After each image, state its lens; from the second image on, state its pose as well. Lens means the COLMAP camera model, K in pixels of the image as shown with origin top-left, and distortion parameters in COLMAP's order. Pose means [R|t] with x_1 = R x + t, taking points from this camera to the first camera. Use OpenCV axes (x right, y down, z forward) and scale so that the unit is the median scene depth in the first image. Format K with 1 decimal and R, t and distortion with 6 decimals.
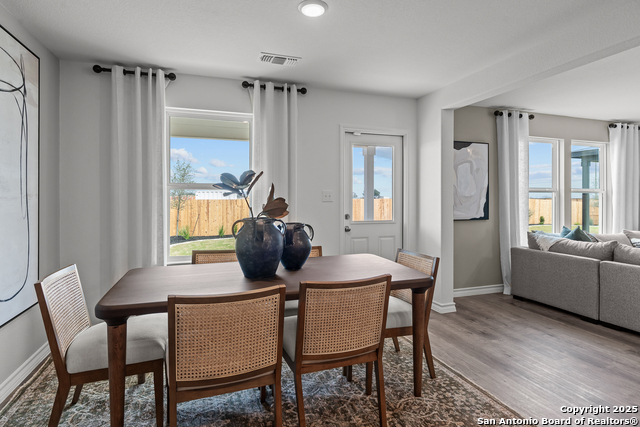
lens RADIAL K [[343.8, 0, 320.7], [0, 343.8, 197.7], [0, 0, 1]] dist [0.000544, -0.000587]
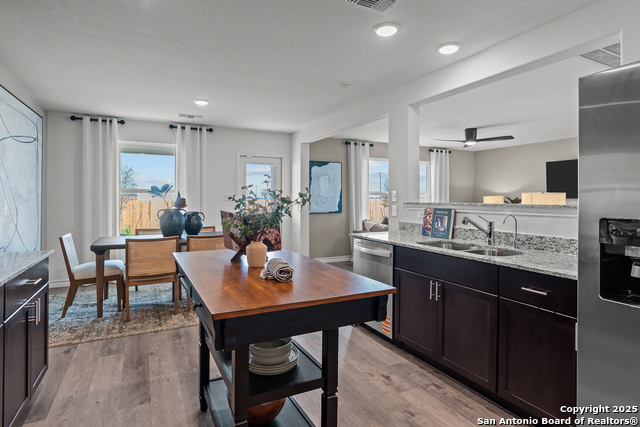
lens RADIAL K [[349.8, 0, 318.3], [0, 349.8, 196.5], [0, 0, 1]] dist [-0.002180, -0.000378]
pose [[0.991796, 0.000977, 0.127828, 0.238286], [-0.000282, 0.999985, -0.005451, 0.000884], [-0.127832, 0.005370, 0.991781, -0.656711]]
